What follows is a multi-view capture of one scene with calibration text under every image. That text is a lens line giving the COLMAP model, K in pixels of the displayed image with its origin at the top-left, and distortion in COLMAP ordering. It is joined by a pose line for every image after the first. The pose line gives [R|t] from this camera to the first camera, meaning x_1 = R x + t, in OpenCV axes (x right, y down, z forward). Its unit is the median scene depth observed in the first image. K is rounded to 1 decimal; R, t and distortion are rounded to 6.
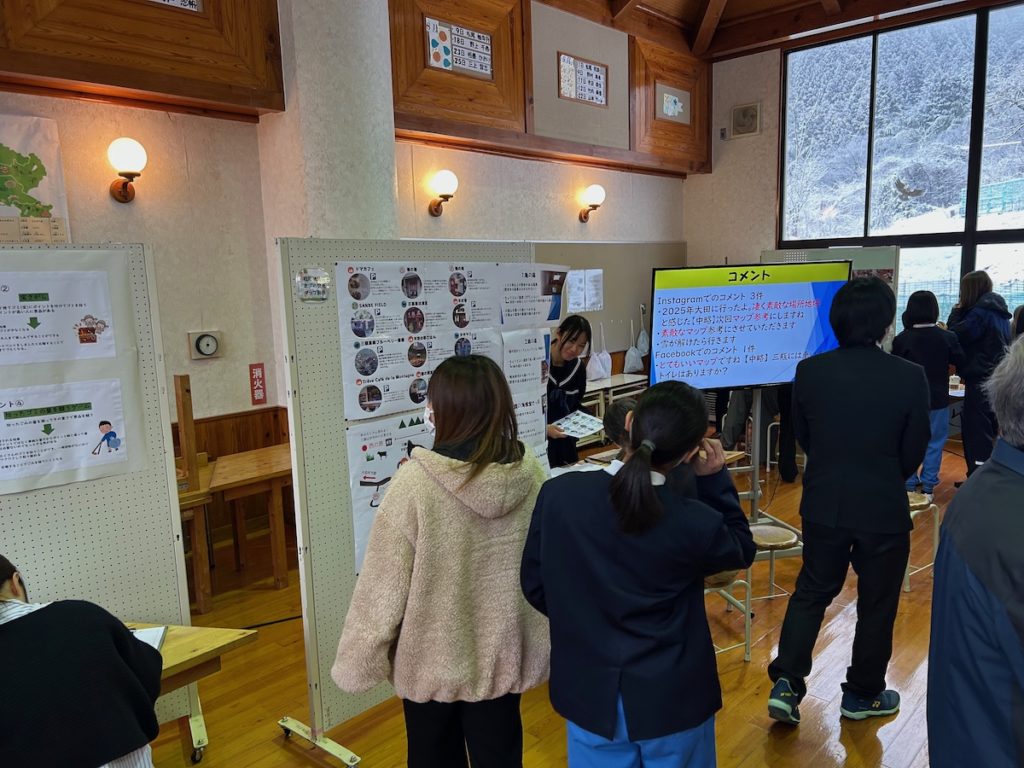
lens RADIAL K [[773.7, 0, 511.2], [0, 773.7, 389.5], [0, 0, 1]] dist [0.016416, -0.019163]
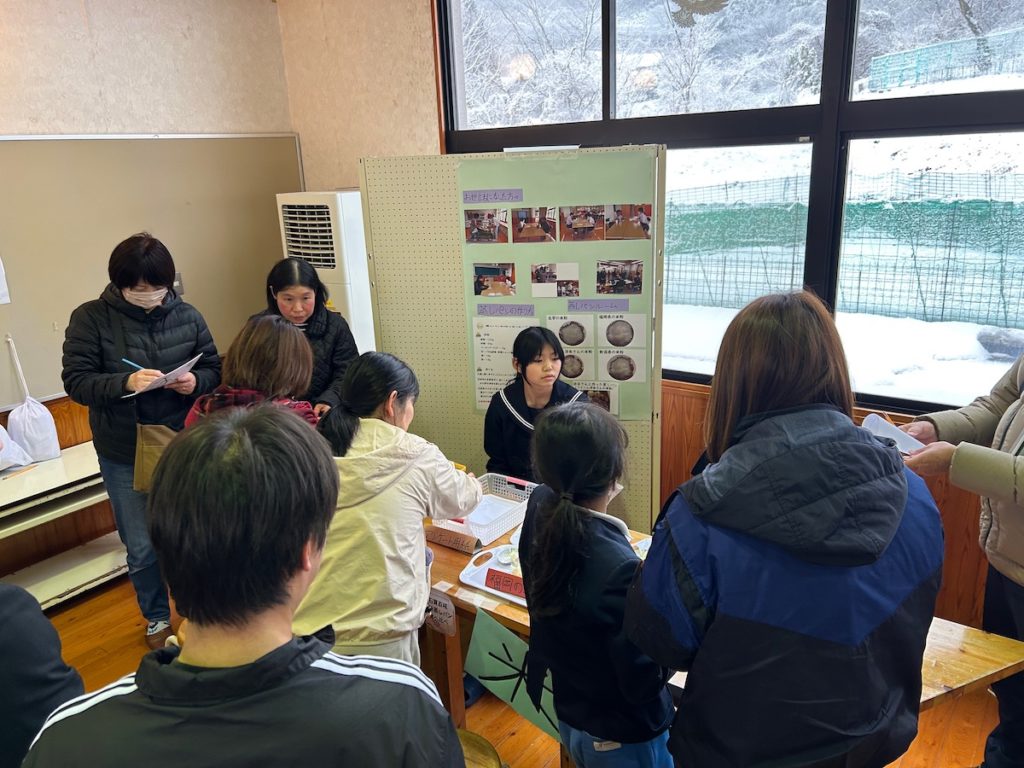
lens RADIAL K [[773.7, 0, 514.3], [0, 773.7, 380.9], [0, 0, 1]] dist [0.016416, -0.019163]
pose [[0.994883, -0.039574, 0.092956, 0.313917], [0.027067, 0.990860, 0.132148, -0.098165], [-0.097336, -0.128956, 0.986862, 0.491873]]
